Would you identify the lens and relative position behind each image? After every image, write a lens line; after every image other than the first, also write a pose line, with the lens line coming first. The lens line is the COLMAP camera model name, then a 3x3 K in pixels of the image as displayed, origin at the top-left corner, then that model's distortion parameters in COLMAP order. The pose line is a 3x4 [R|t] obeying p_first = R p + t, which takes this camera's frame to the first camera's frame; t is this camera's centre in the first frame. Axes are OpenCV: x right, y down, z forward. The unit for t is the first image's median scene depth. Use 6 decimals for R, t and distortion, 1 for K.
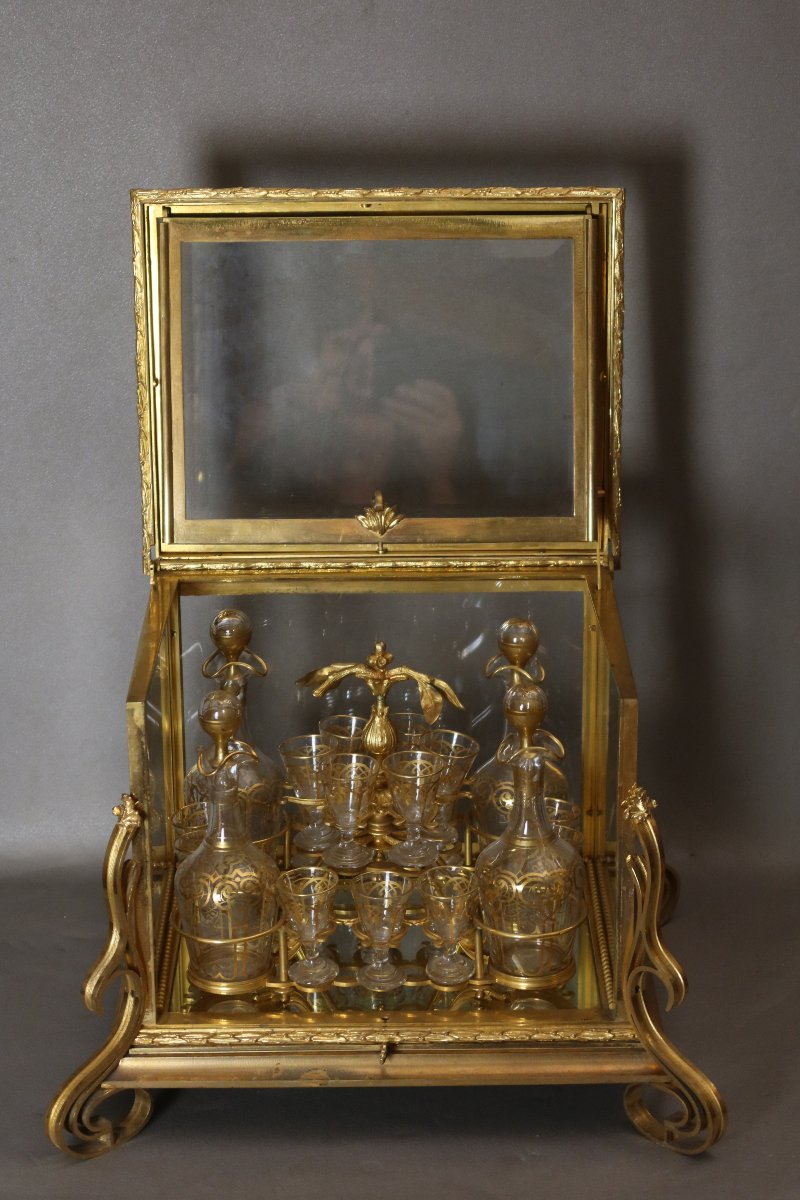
lens RADIAL K [[2751.5, 0, 400.0], [0, 2751.5, 600.0], [0, 0, 1]] dist [0.099266, -0.152715]
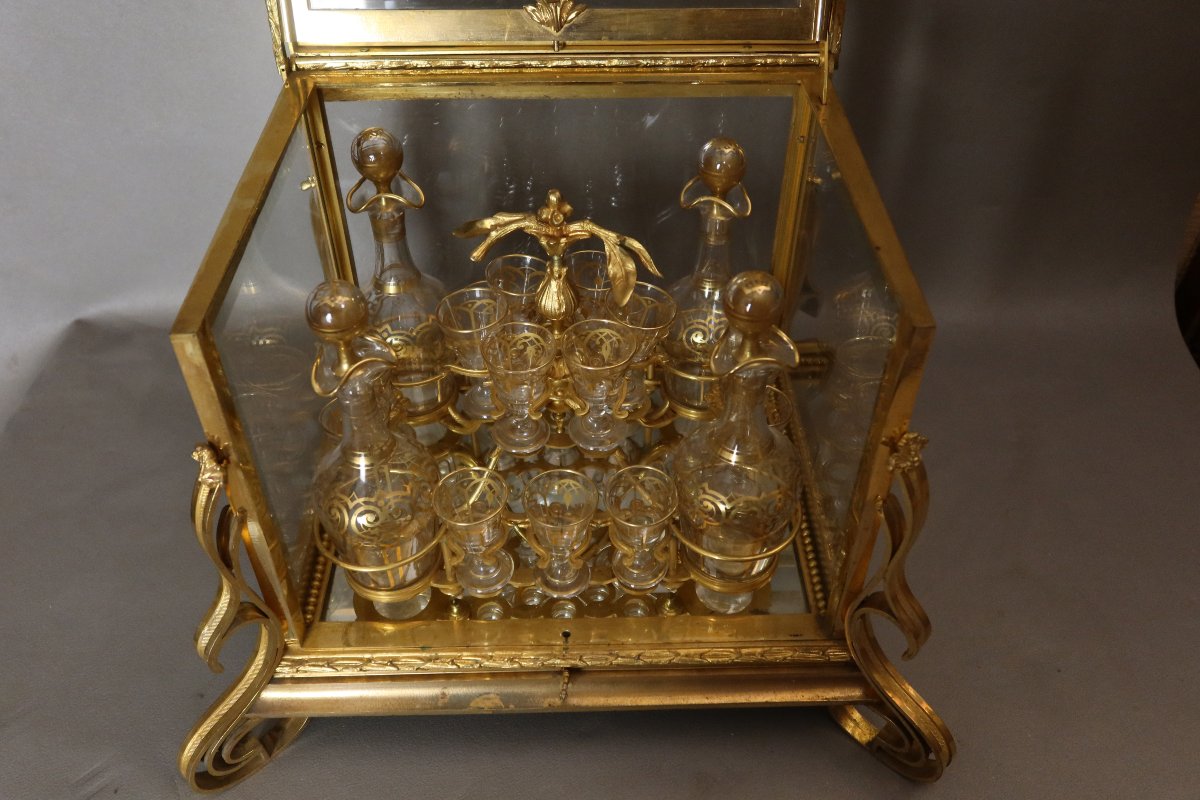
lens RADIAL K [[1019.3, 0, 600.0], [0, 1019.3, 400.0], [0, 0, 1]] dist [0.006264, 0.000448]
pose [[0.999817, -0.004940, 0.018455, -0.000289], [-0.002514, 0.923582, 0.383393, -0.040013], [-0.018939, -0.383369, 0.923401, 0.713395]]
